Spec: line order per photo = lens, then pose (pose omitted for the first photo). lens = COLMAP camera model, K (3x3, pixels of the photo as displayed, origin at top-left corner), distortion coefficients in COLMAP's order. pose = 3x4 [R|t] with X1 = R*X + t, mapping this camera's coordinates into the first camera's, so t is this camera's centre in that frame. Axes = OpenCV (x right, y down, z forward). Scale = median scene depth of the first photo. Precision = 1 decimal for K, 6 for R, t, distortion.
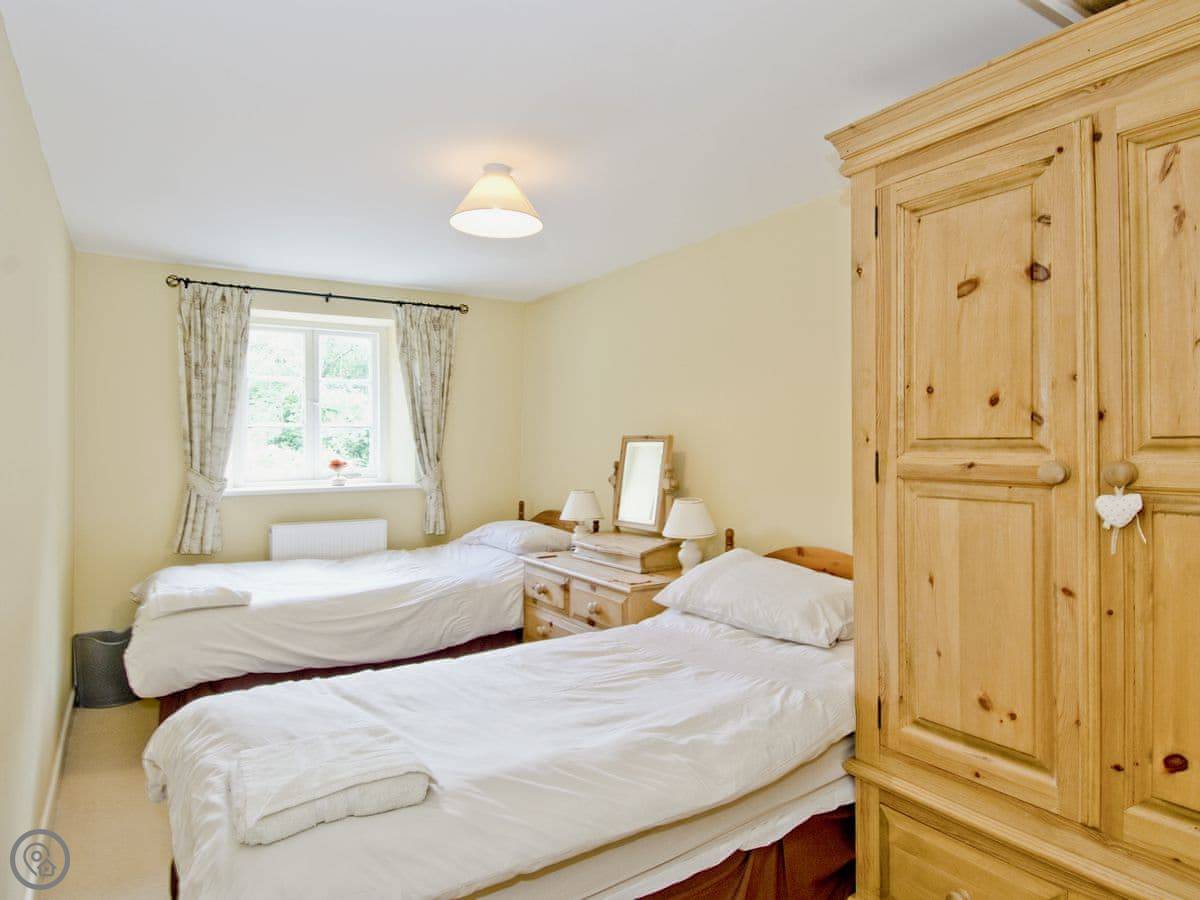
lens RADIAL K [[722.0, 0, 600.0], [0, 722.0, 450.0], [0, 0, 1]] dist [0.005203, 0.000435]
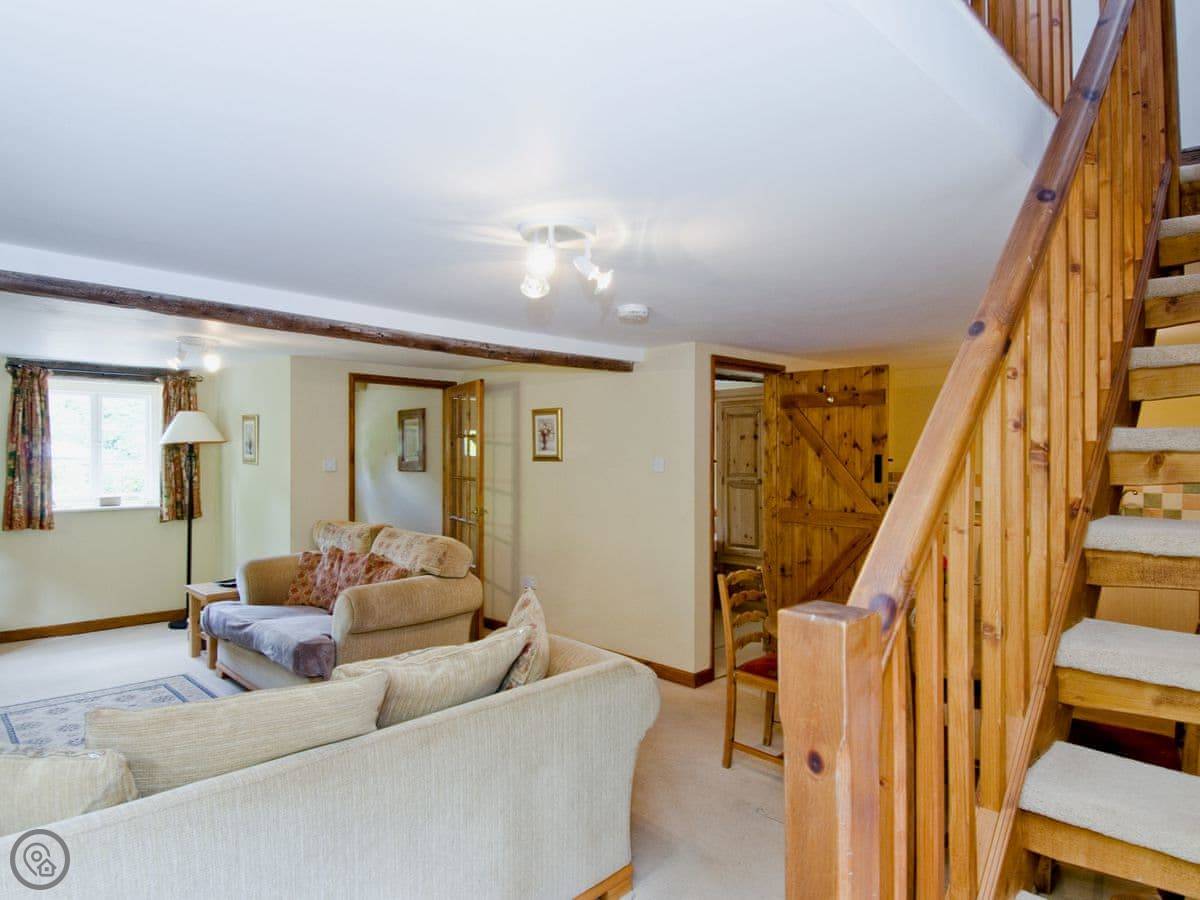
lens RADIAL K [[722.0, 0, 600.0], [0, 722.0, 450.0], [0, 0, 1]] dist [0.005203, 0.000435]
pose [[0.977881, 0.005569, 0.209089, -1.171876], [-0.002761, 0.999902, -0.013721, -0.093839], [-0.209145, 0.012840, 0.977800, -2.916129]]
